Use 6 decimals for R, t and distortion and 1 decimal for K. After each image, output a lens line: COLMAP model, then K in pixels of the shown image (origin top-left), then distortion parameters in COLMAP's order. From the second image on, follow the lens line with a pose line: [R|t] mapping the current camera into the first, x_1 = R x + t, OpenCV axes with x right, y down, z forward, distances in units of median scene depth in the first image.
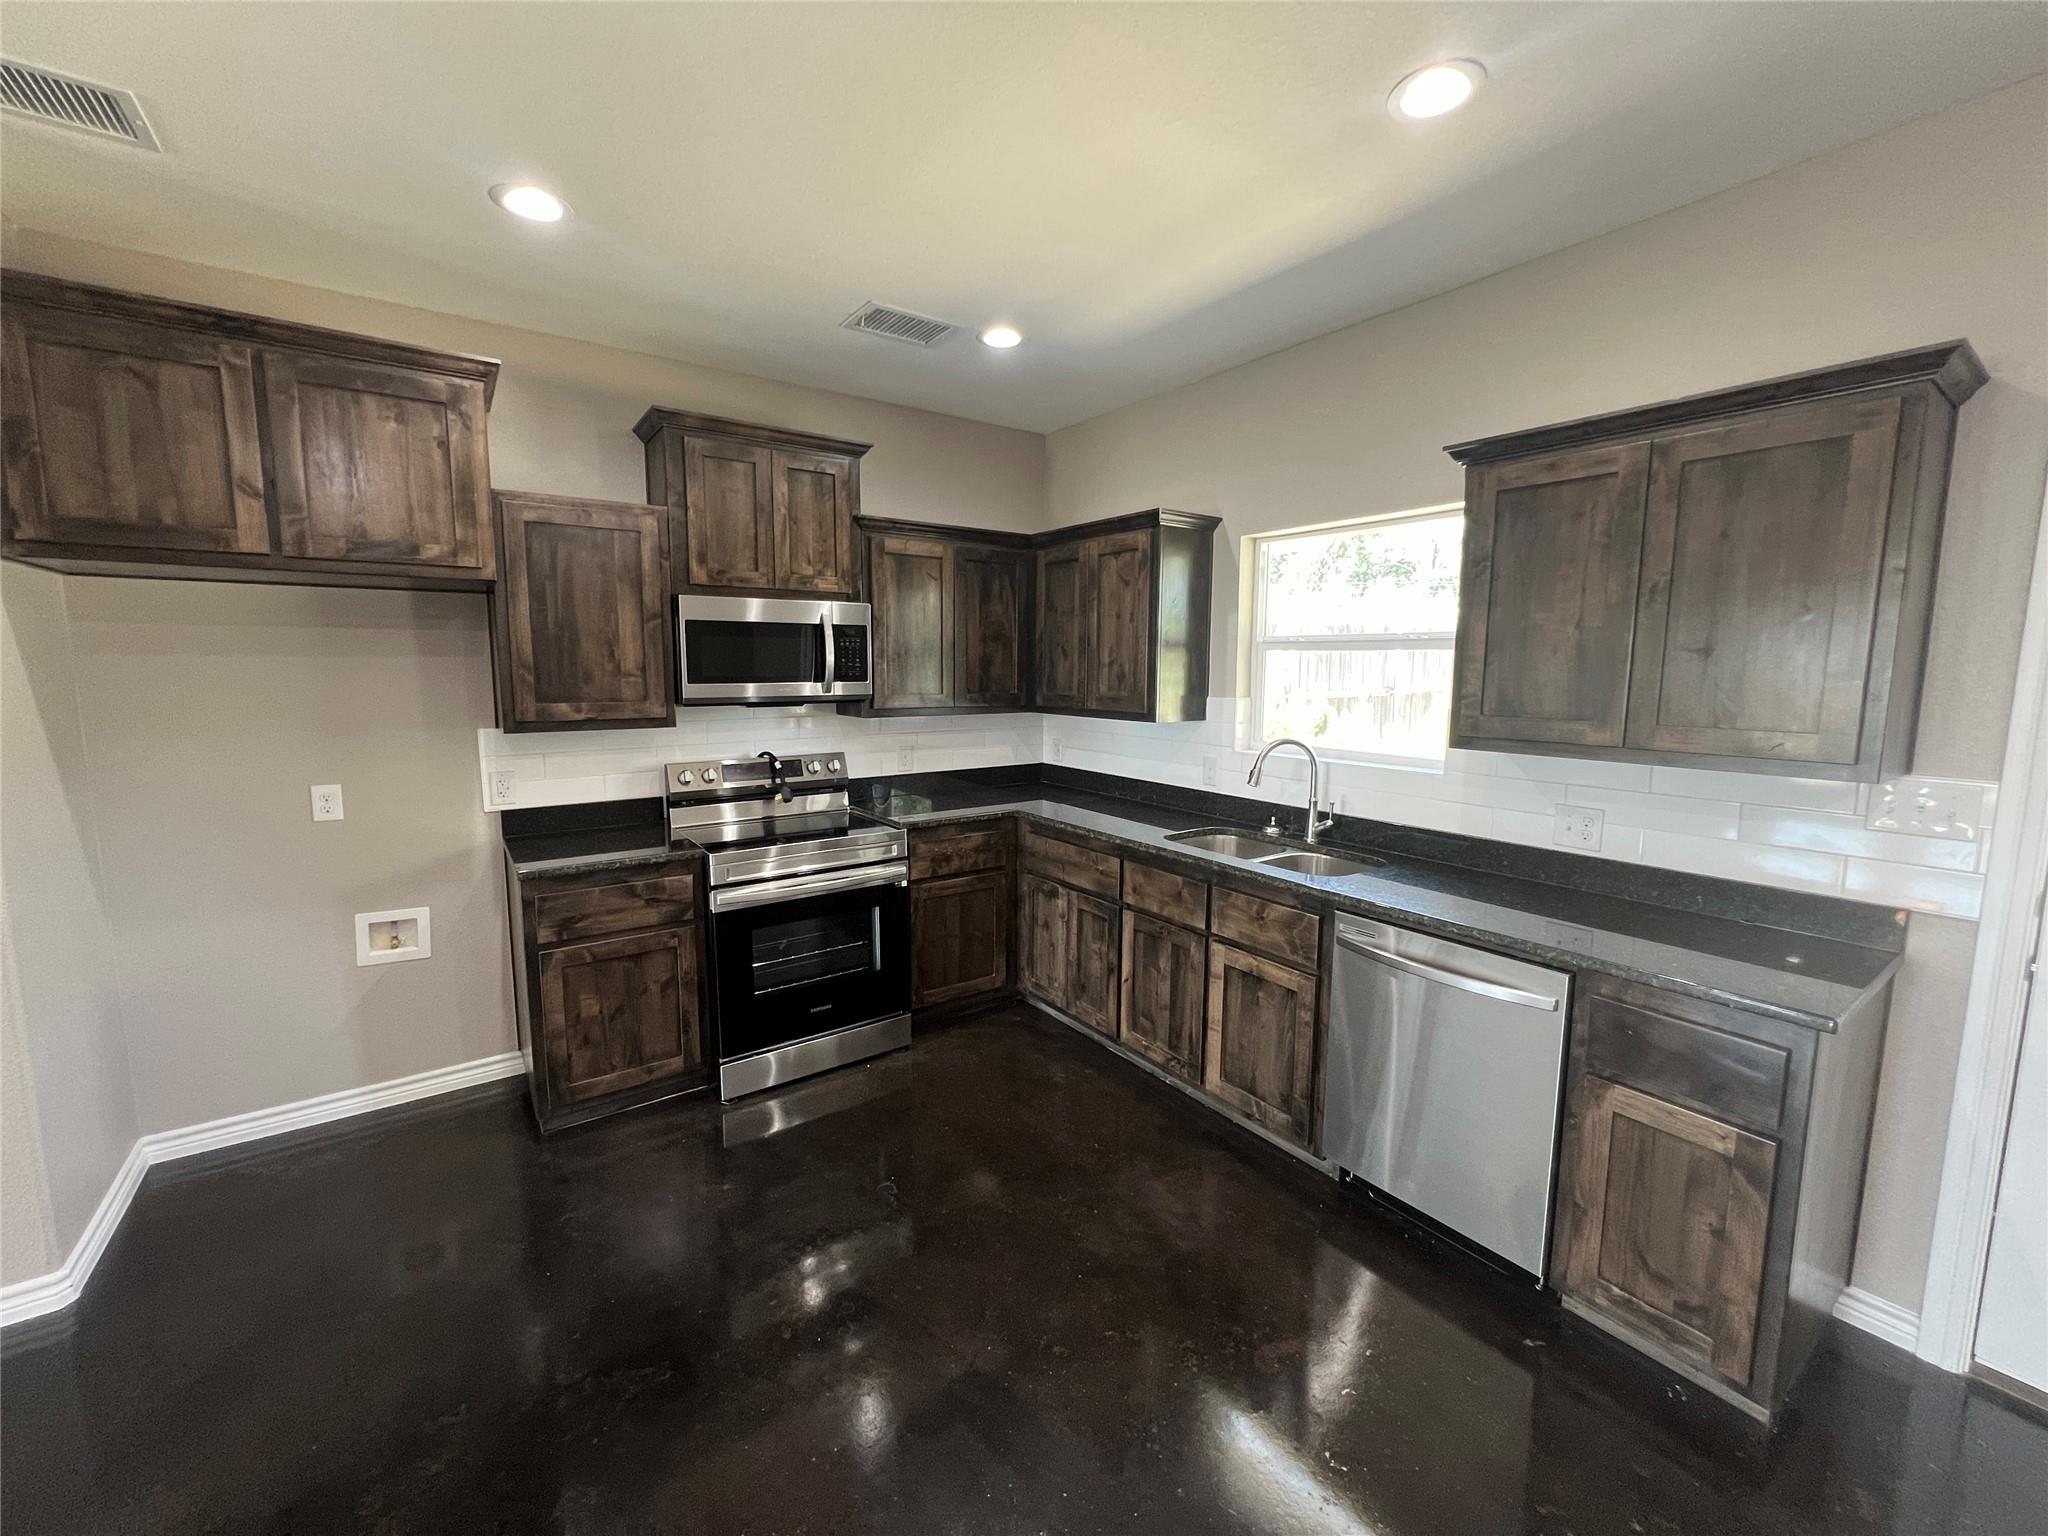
lens RADIAL K [[814.5, 0, 1025.7], [0, 814.5, 755.2], [0, 0, 1]] dist [0.000506, 0.000003]
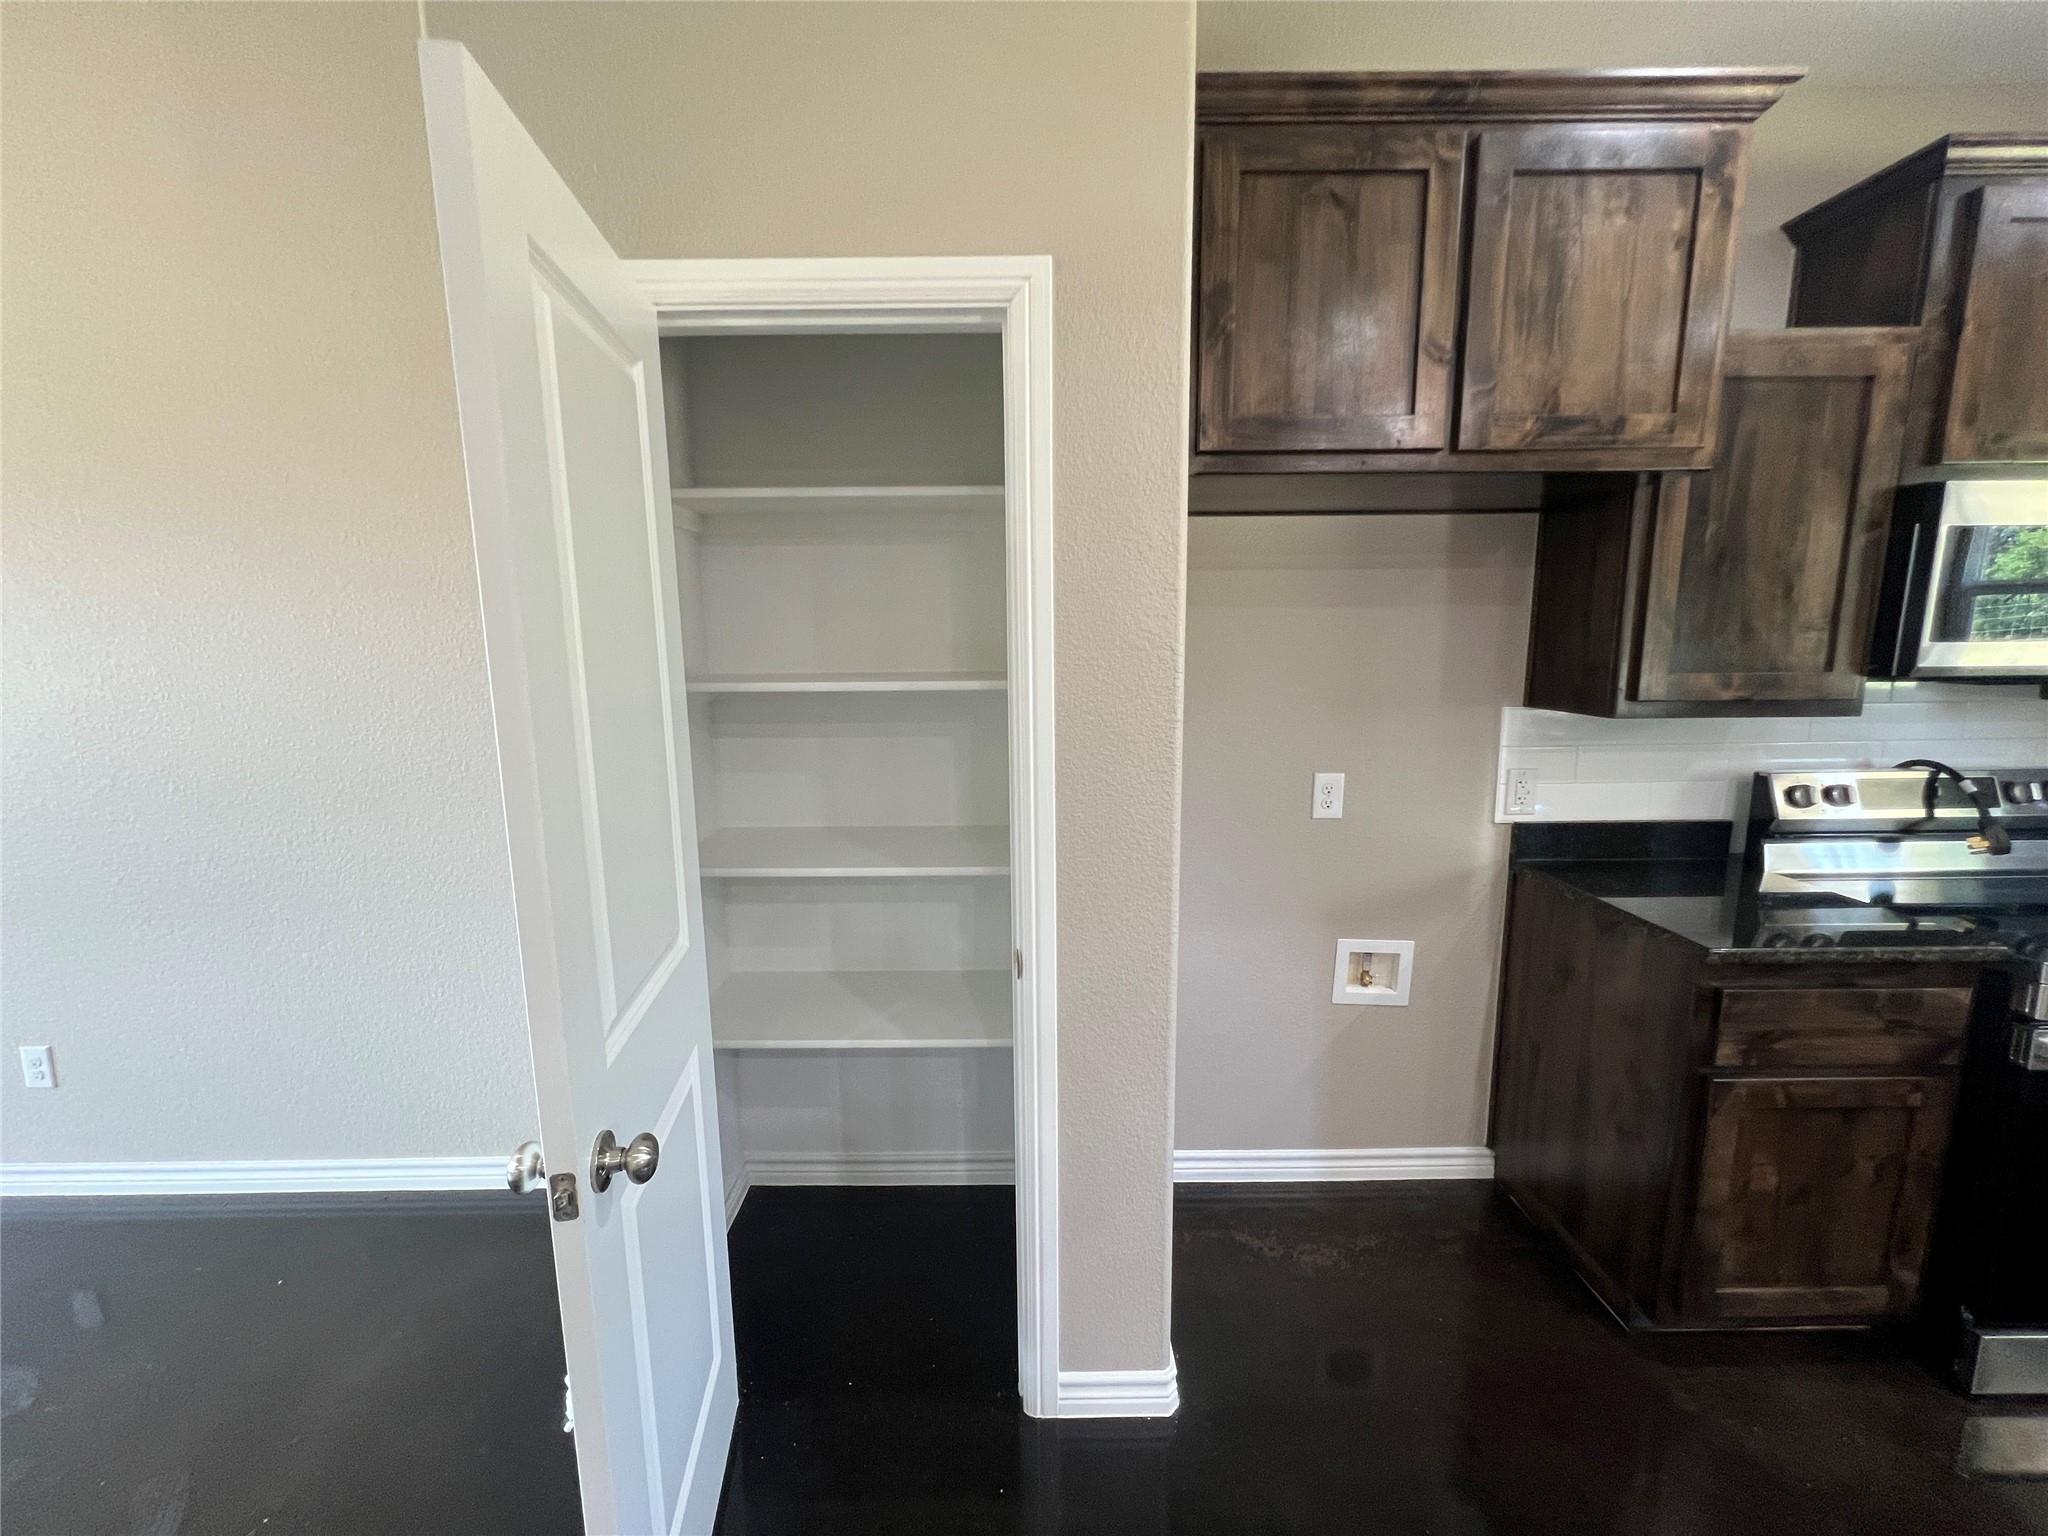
lens RADIAL K [[814.5, 0, 1011.0], [0, 814.5, 759.4], [0, 0, 1]] dist [0.000506, 0.000003]
pose [[0.816525, 0.077430, -0.572094, -0.686826], [-0.052487, 0.996817, 0.060001, -0.007582], [0.574919, -0.018964, 0.817990, 0.192583]]
